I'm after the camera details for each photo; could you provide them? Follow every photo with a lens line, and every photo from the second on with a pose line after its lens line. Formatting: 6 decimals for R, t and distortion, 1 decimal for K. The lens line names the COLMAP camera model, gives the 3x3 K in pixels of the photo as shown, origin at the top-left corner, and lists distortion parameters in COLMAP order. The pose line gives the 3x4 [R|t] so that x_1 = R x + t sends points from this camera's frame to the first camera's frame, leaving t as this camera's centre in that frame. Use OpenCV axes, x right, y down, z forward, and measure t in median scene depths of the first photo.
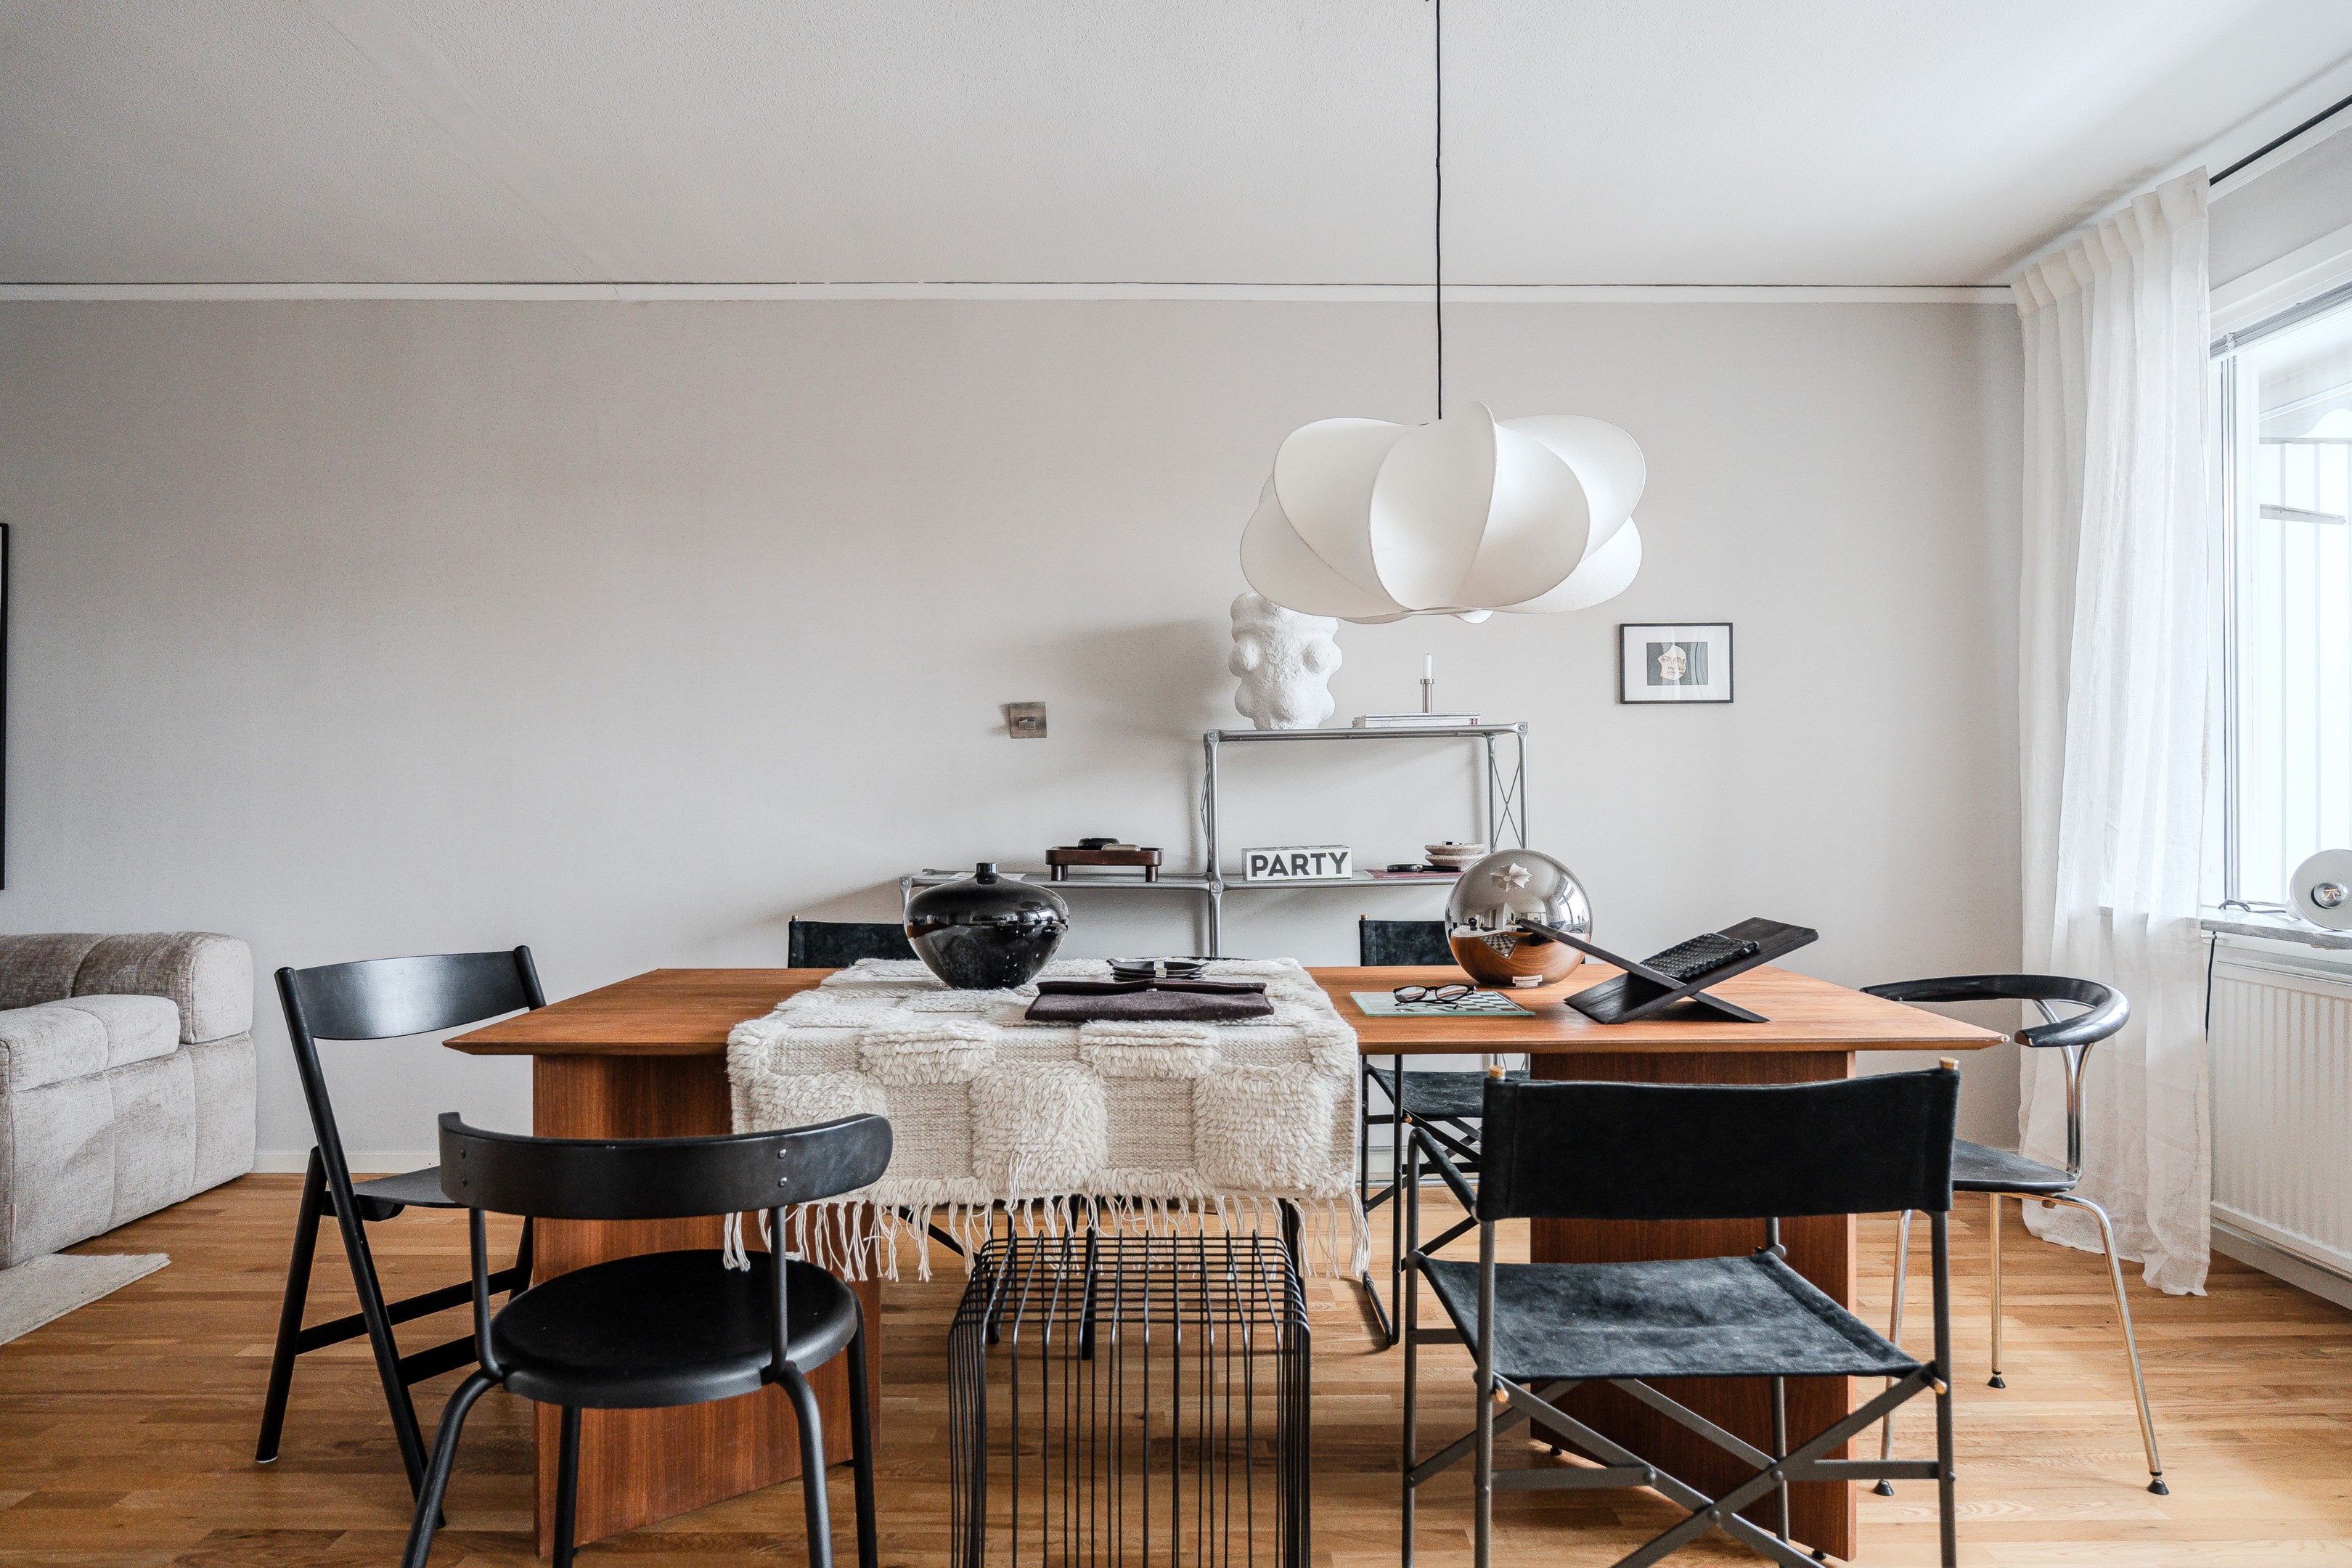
lens RADIAL K [[1591.6, 0, 1170.6], [0, 1591.6, 783.9], [0, 0, 1]] dist [-0.007191, -0.000798]
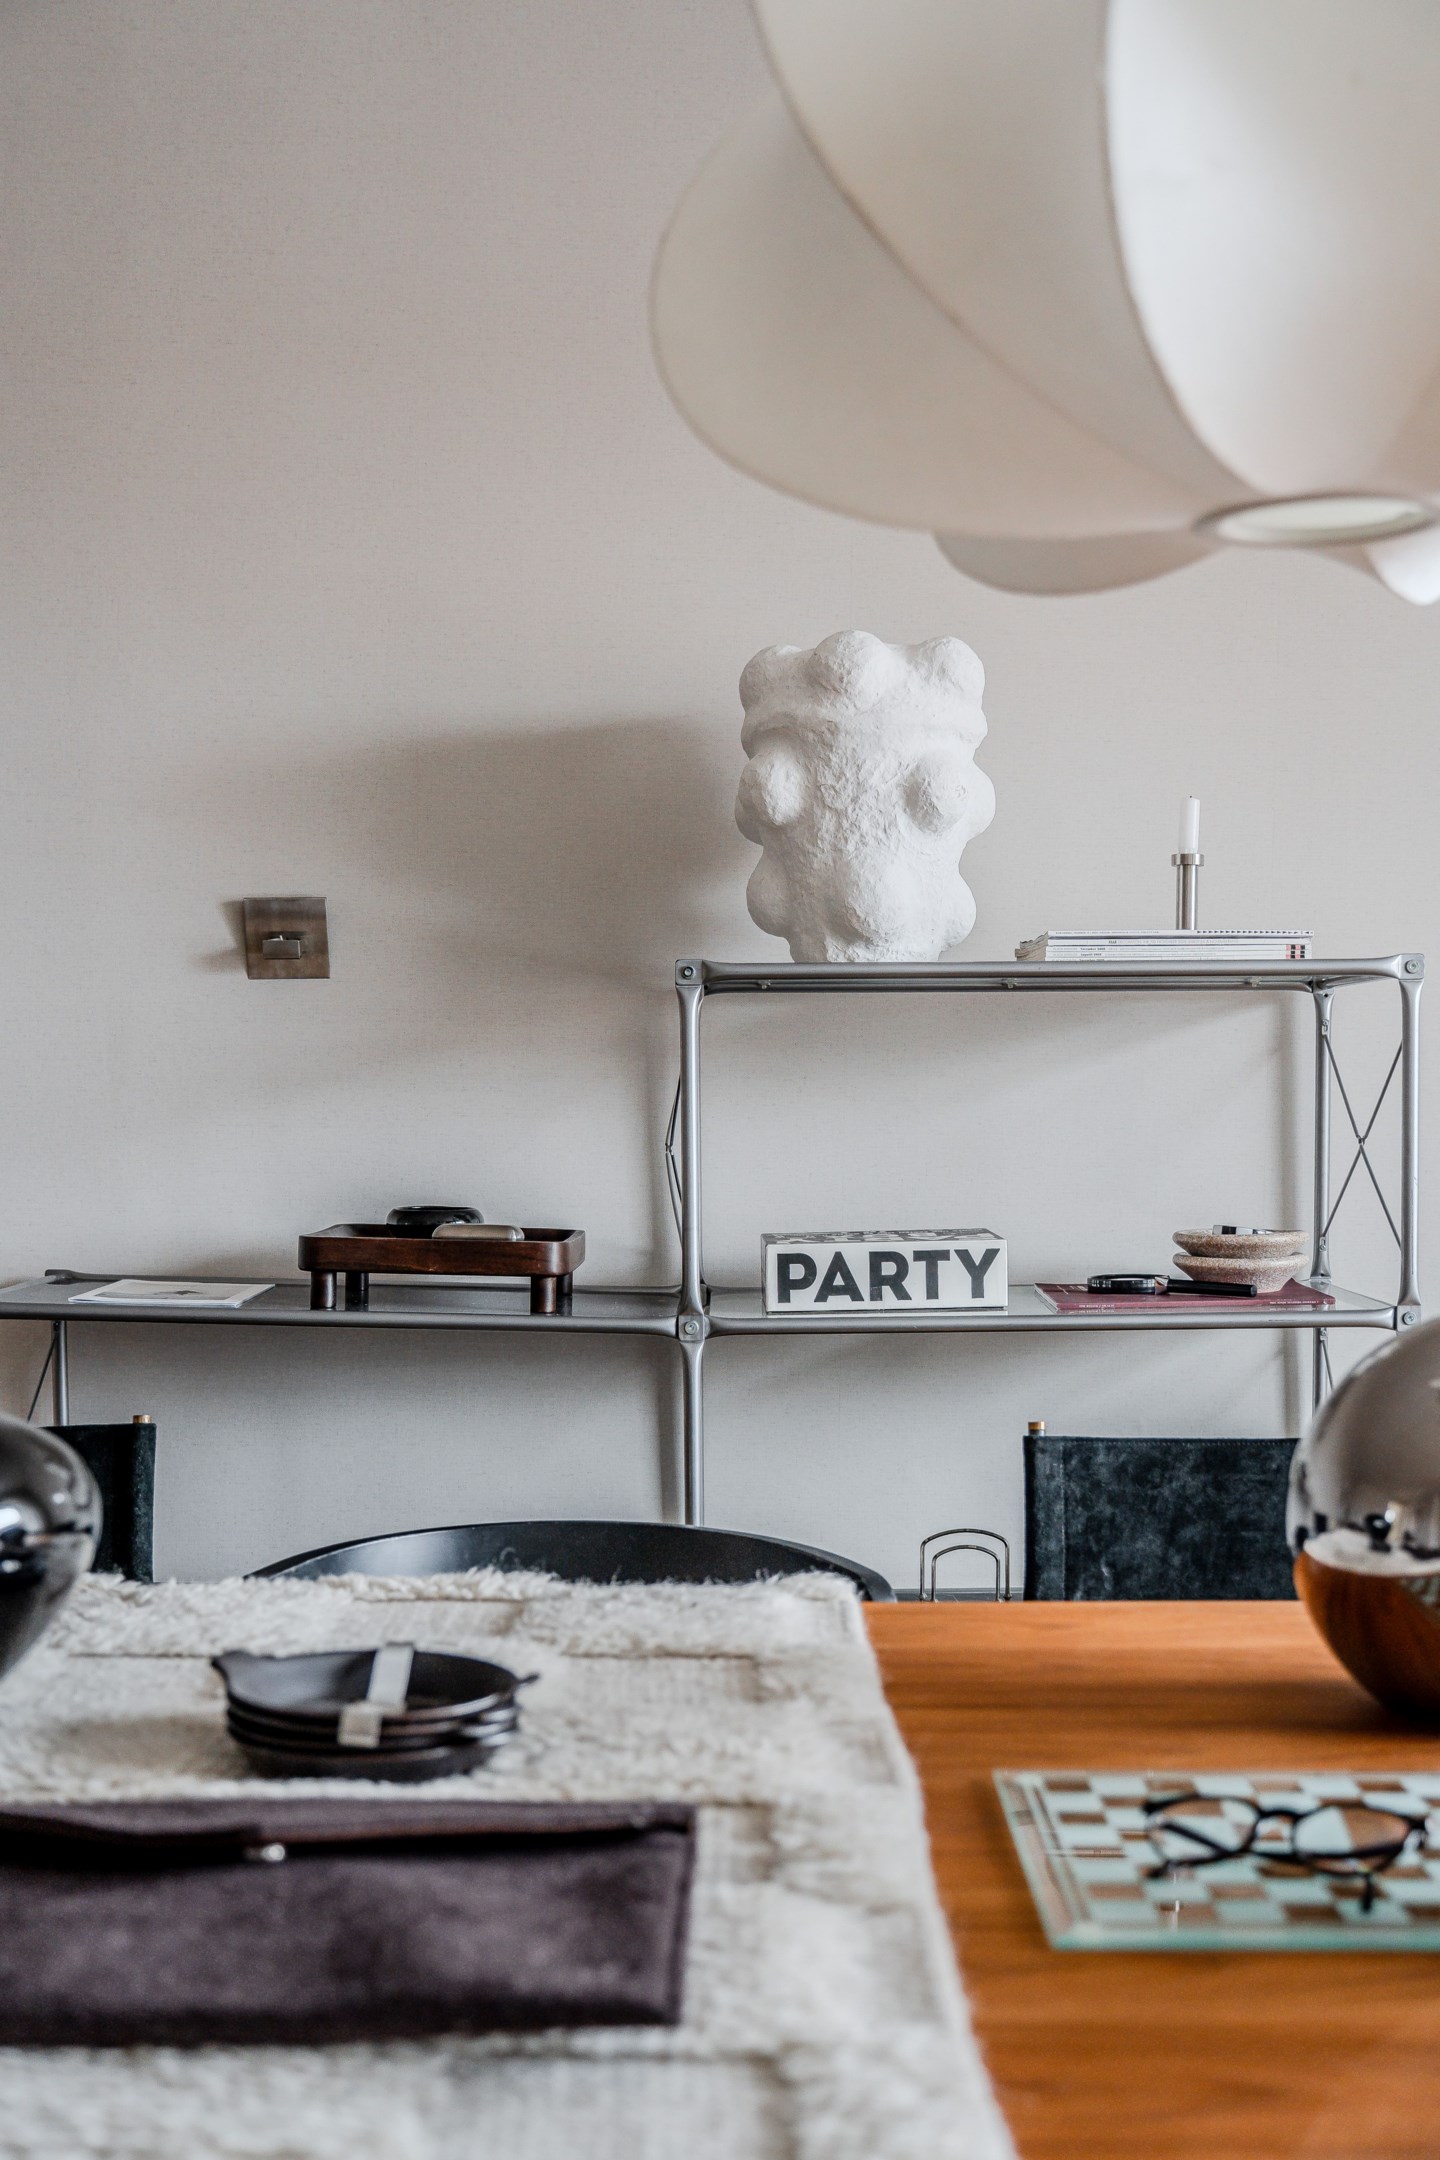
lens RADIAL K [[2351.3, 0, 763.0], [0, 2351.3, 1217.8], [0, 0, 1]] dist [-0.072935, 0.000000]
pose [[0.999848, 0.014012, 0.010343, 0.039969], [-0.014572, 0.998315, 0.056167, -0.000691], [-0.009538, -0.056309, 0.998368, 0.360016]]
